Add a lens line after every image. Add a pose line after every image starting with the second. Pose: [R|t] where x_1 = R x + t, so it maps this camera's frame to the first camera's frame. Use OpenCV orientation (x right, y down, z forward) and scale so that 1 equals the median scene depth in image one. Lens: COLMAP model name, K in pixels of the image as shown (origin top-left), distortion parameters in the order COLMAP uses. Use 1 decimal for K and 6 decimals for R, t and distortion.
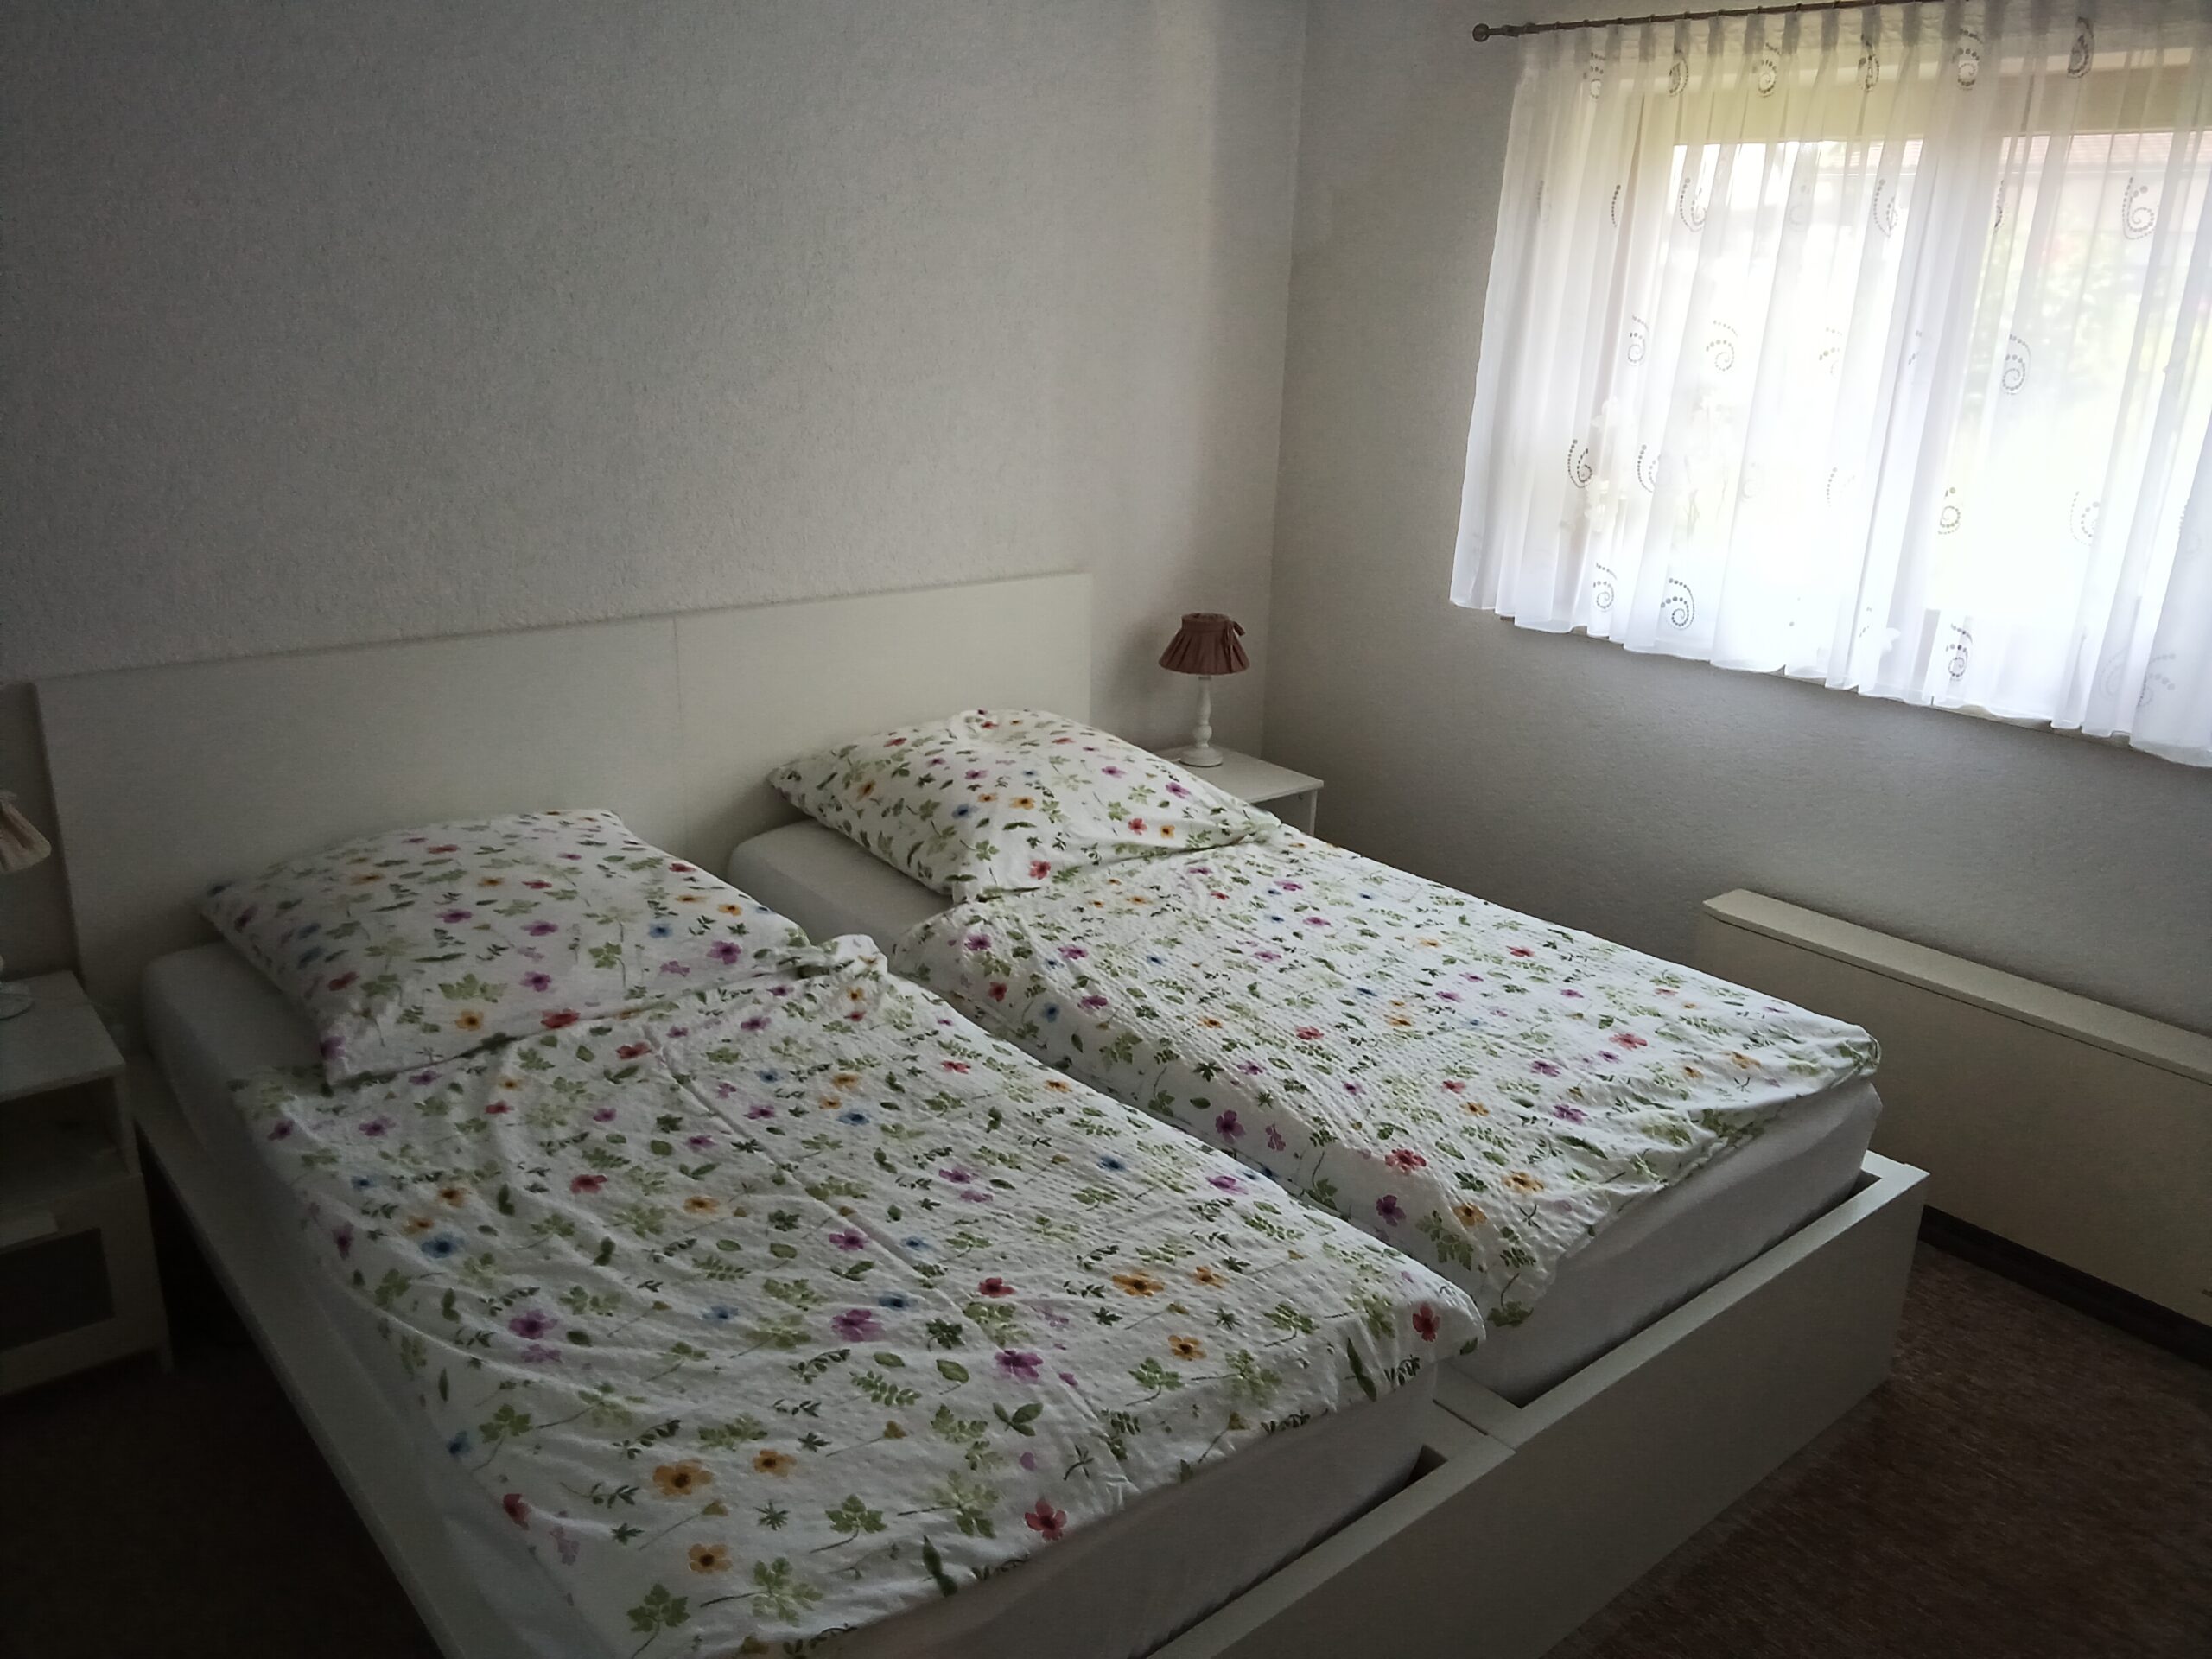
lens RADIAL K [[1681.2, 0, 1114.7], [0, 1681.2, 823.3], [0, 0, 1]] dist [0.087485, -0.126508]
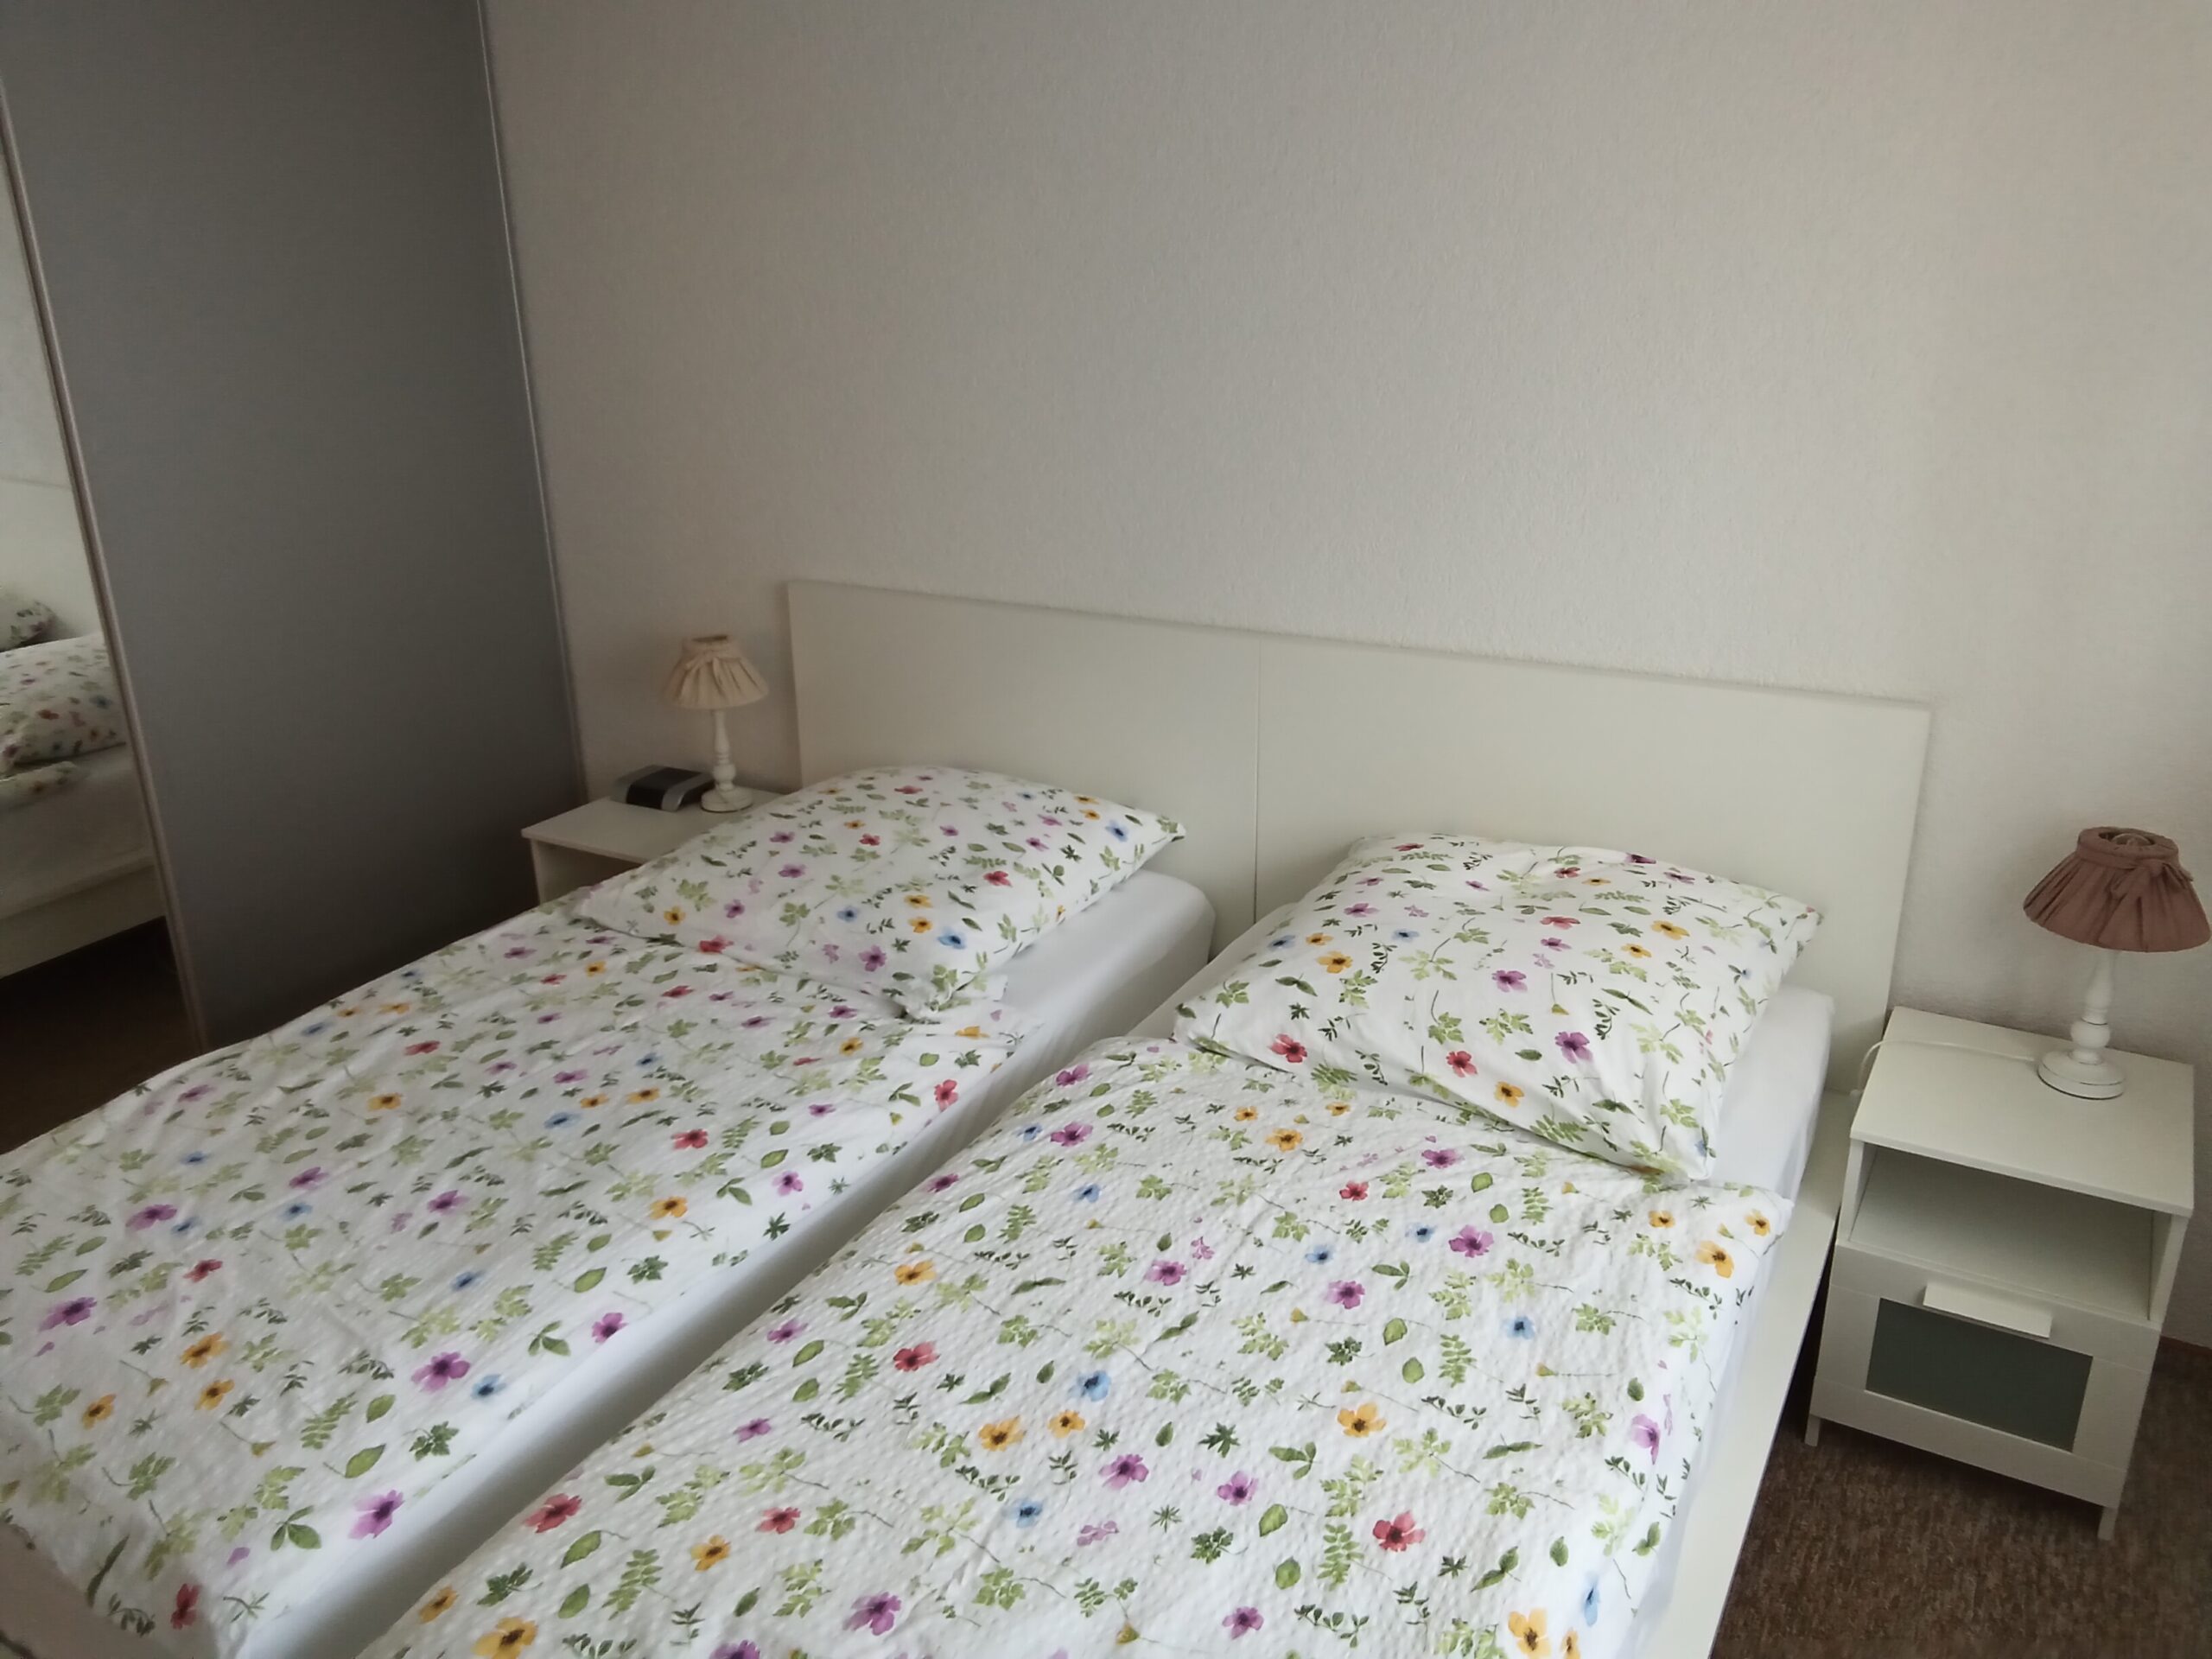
lens RADIAL K [[1681.2, 0, 1114.7], [0, 1681.2, 823.3], [0, 0, 1]] dist [0.087485, -0.126508]
pose [[0.337576, 0.286468, -0.896649, 0.664606], [-0.263247, 0.943288, 0.202260, -0.230435], [0.903739, 0.167762, 0.393843, 0.722854]]
